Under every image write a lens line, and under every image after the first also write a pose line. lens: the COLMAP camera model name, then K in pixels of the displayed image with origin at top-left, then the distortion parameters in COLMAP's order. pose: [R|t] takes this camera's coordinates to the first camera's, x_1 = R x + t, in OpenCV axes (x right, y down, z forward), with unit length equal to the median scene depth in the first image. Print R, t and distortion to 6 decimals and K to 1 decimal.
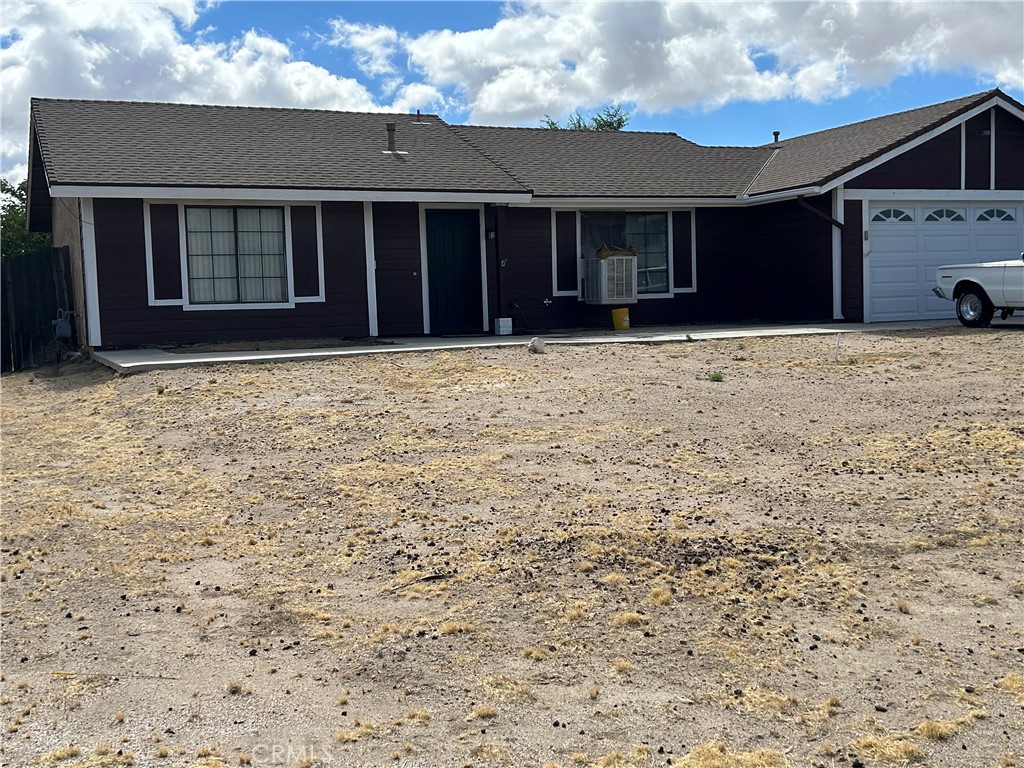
lens RADIAL K [[1192.8, 0, 515.2], [0, 1192.8, 387.6], [0, 0, 1]] dist [0.086506, 0.000000]
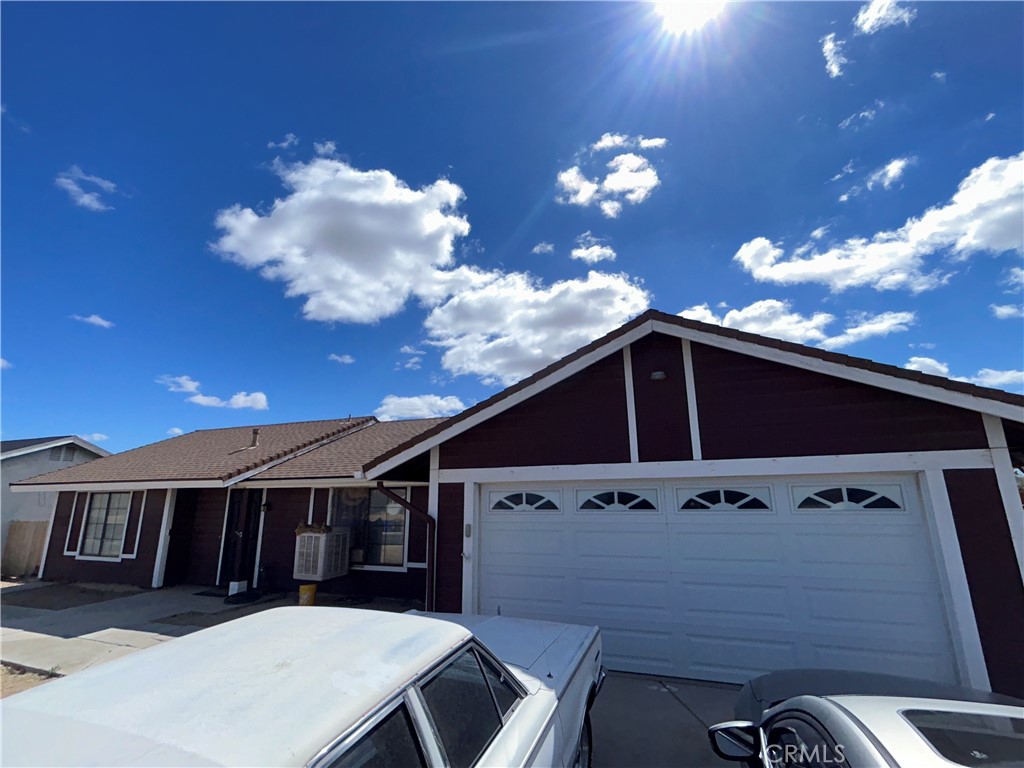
lens RADIAL K [[451.0, 0, 510.6], [0, 451.0, 387.8], [0, 0, 1]] dist [-0.003218, -0.000040]
pose [[0.724383, -0.139671, -0.675101, 0.532515], [-0.056300, 0.964006, -0.259852, -0.146034], [0.687095, 0.226241, 0.690446, 0.836034]]
